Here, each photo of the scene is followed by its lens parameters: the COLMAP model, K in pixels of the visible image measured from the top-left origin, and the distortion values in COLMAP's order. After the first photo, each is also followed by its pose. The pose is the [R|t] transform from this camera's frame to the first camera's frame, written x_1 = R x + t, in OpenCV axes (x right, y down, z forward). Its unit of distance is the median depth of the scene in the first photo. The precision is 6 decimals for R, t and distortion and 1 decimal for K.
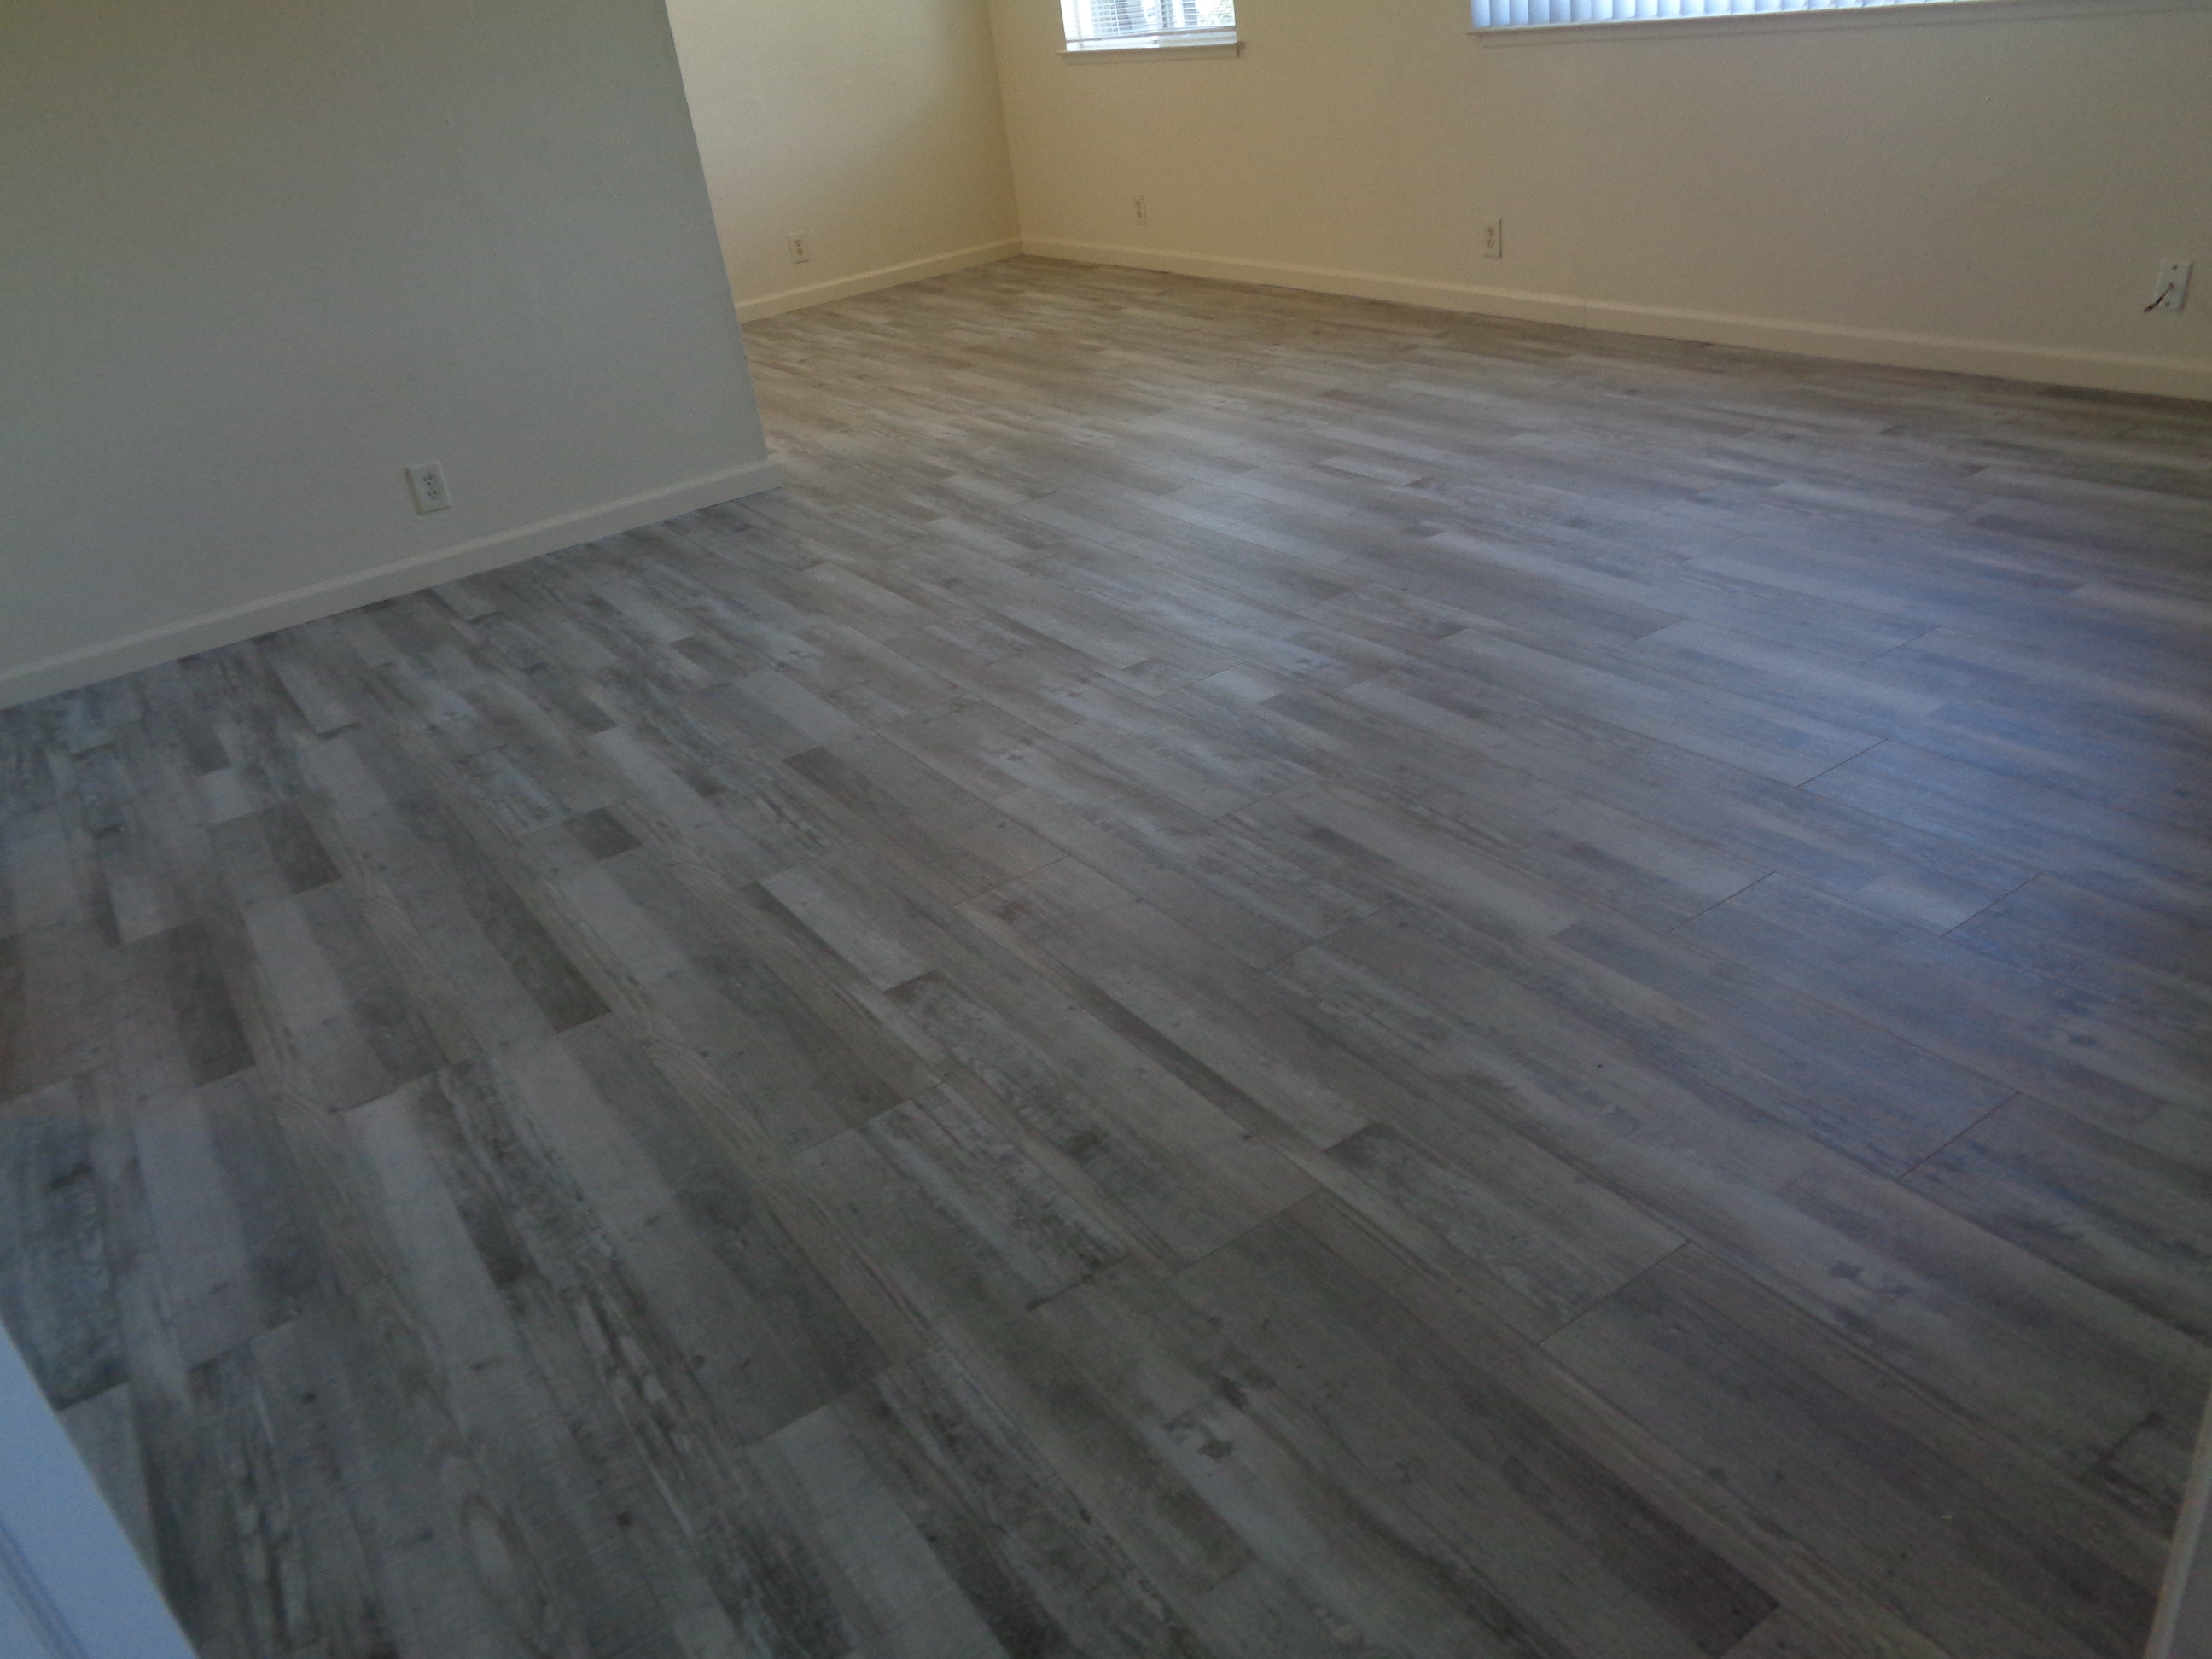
lens RADIAL K [[1747.4, 0, 1109.2], [0, 1747.4, 815.4], [0, 0, 1]] dist [0.013291, -0.002147]
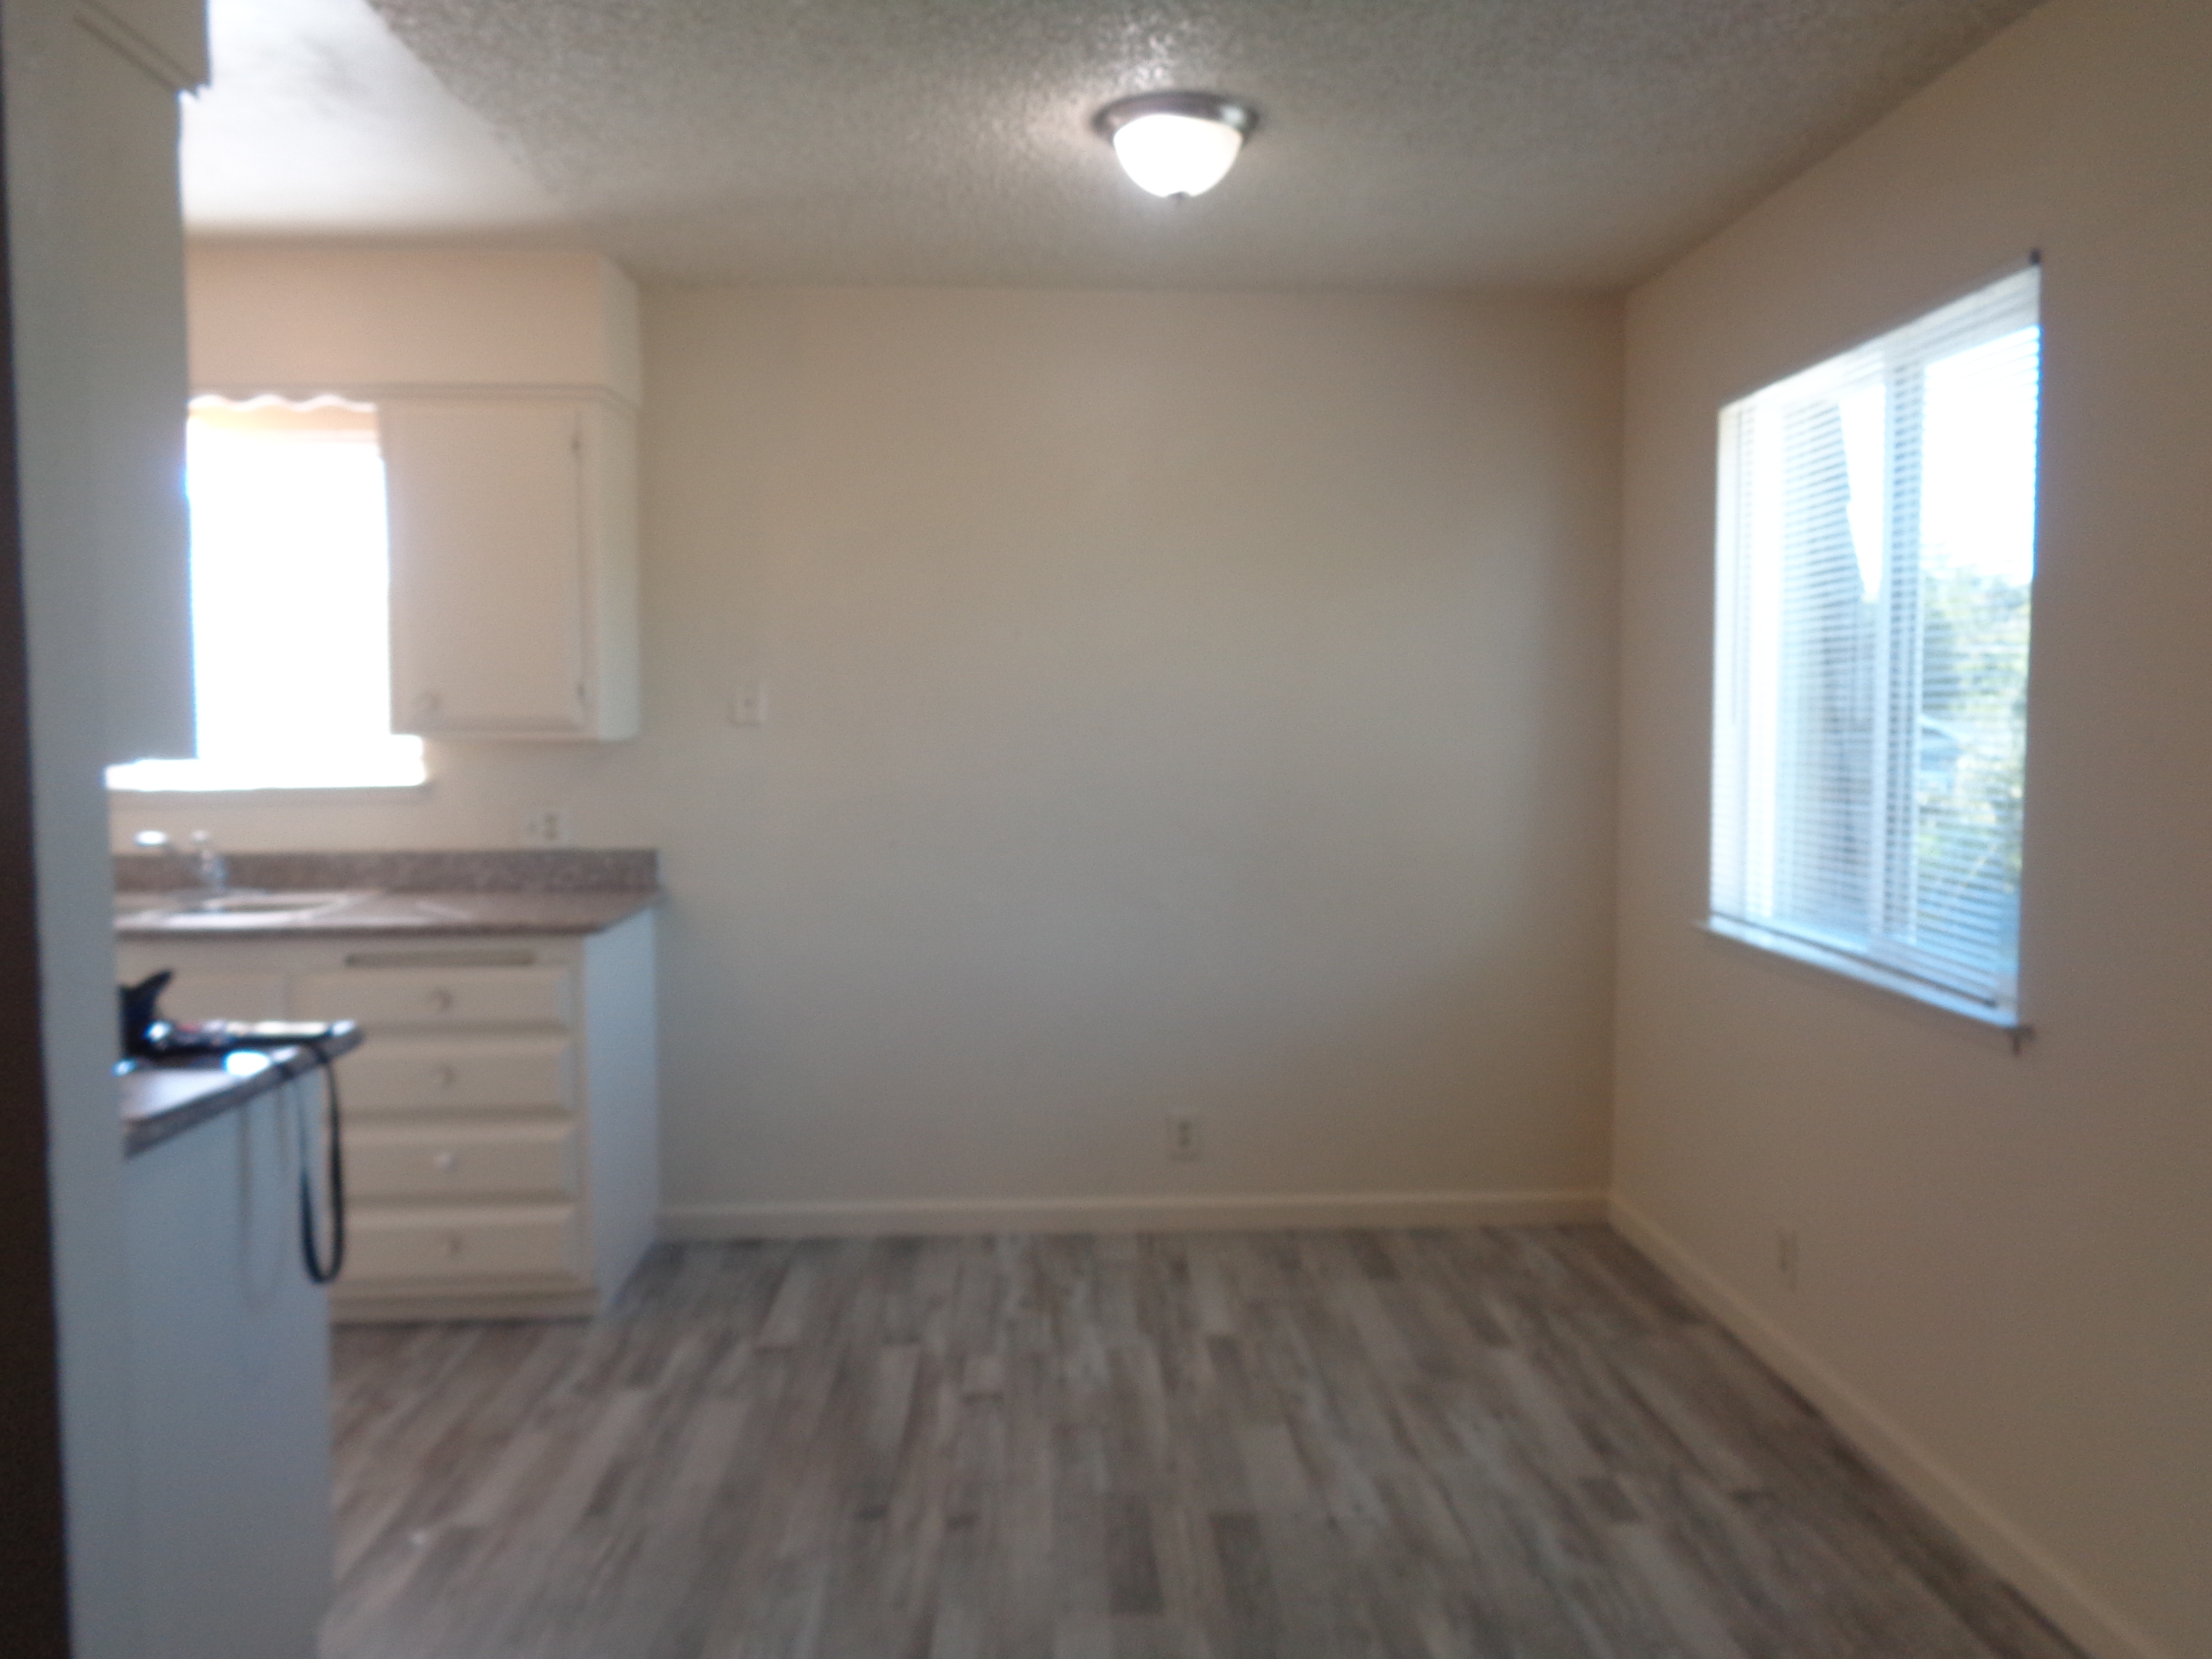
lens RADIAL K [[1747.4, 0, 1097.9], [0, 1747.4, 824.9], [0, 0, 1]] dist [0.013291, -0.002147]
pose [[0.840426, 0.175171, -0.512834, 0.084489], [-0.333979, 0.912667, -0.235577, -0.271730], [0.426781, 0.369261, 0.825533, 0.460527]]
